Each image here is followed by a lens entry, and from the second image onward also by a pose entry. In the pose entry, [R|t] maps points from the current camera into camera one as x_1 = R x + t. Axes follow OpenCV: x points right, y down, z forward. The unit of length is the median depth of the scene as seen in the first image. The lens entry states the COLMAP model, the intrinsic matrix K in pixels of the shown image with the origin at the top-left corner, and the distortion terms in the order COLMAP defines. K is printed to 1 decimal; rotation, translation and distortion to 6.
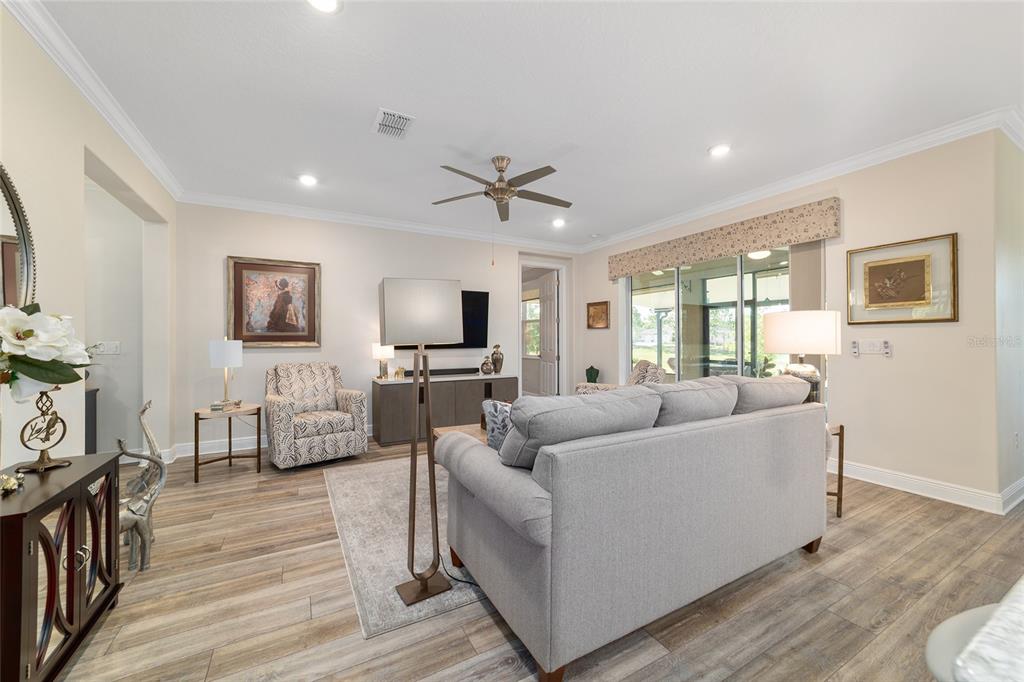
lens RADIAL K [[393.9, 0, 510.0], [0, 393.9, 339.9], [0, 0, 1]] dist [-0.018876, 0.009339]
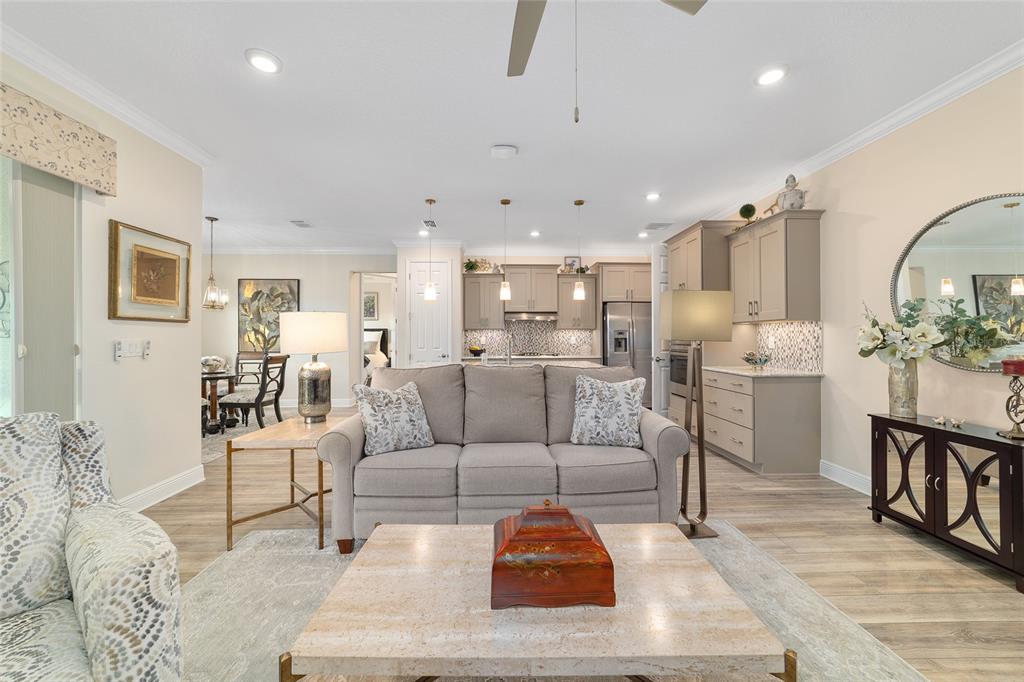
lens RADIAL K [[393.9, 0, 510.0], [0, 393.9, 339.9], [0, 0, 1]] dist [-0.018876, 0.009339]
pose [[-0.889681, 0.005398, 0.456551, -0.115434], [0.001418, 0.999958, -0.009060, 0.007030], [-0.456581, -0.007413, -0.889651, 1.044180]]
